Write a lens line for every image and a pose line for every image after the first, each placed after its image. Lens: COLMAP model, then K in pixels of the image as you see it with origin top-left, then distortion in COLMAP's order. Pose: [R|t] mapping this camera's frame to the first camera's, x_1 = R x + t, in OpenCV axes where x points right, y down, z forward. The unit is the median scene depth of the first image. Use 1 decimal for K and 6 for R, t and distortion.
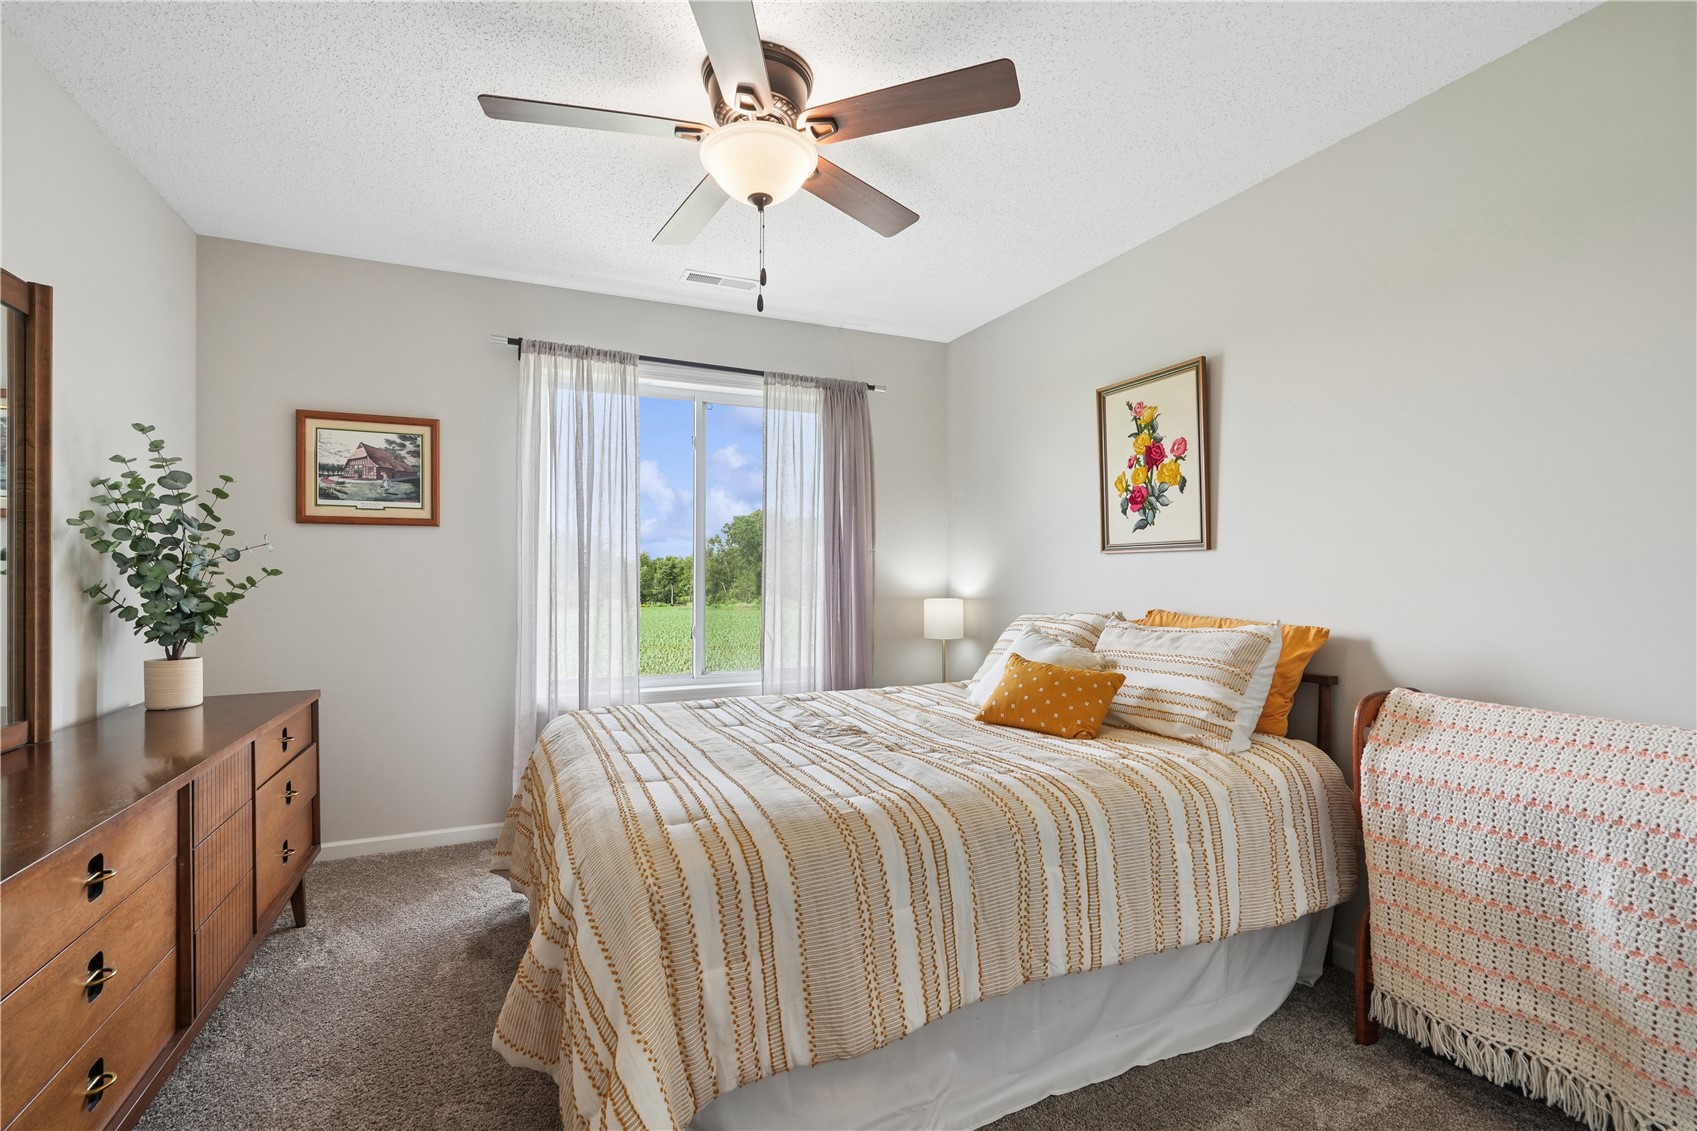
lens RADIAL K [[773.2, 0, 852.3], [0, 773.2, 572.6], [0, 0, 1]] dist [-0.001910, 0.001803]
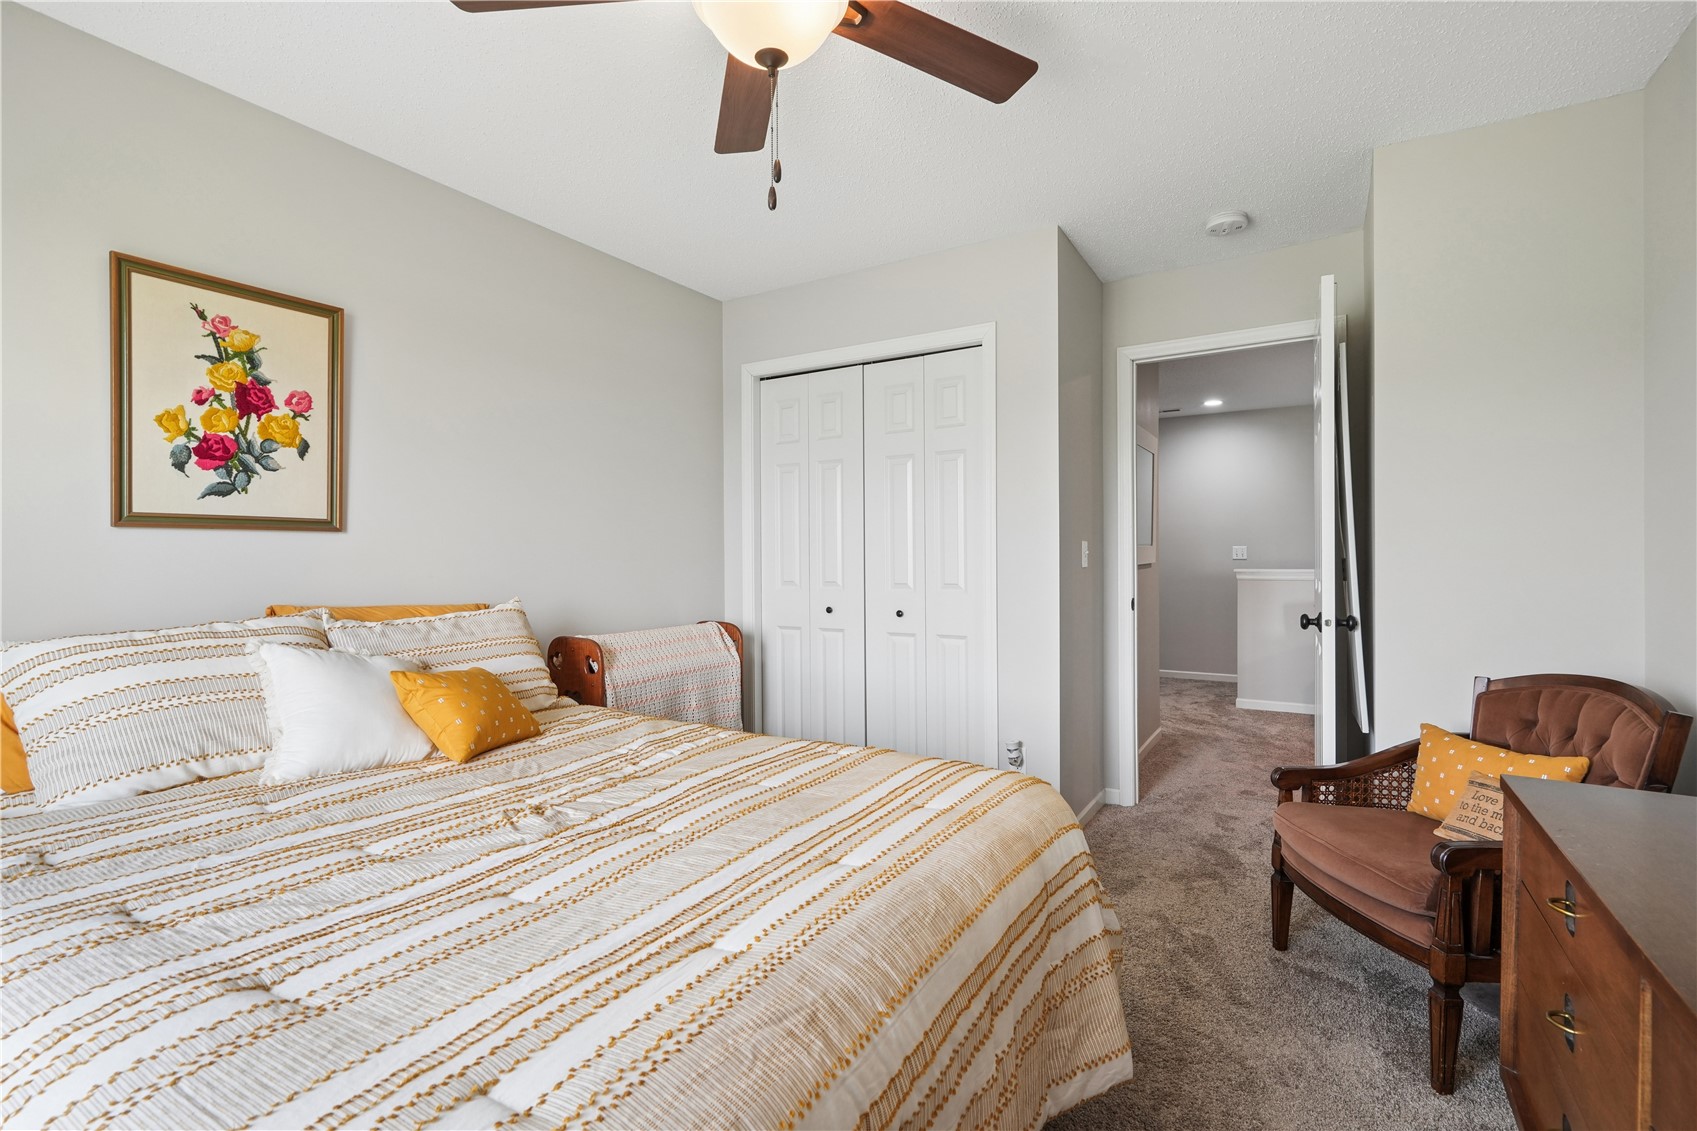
lens RADIAL K [[773.2, 0, 856.9], [0, 773.2, 554.4], [0, 0, 1]] dist [-0.001910, 0.001803]
pose [[-0.572586, -0.002640, 0.819840, -0.546488], [-0.003157, 0.999995, 0.001015, -0.005583], [-0.819838, -0.002007, -0.572592, 0.942735]]
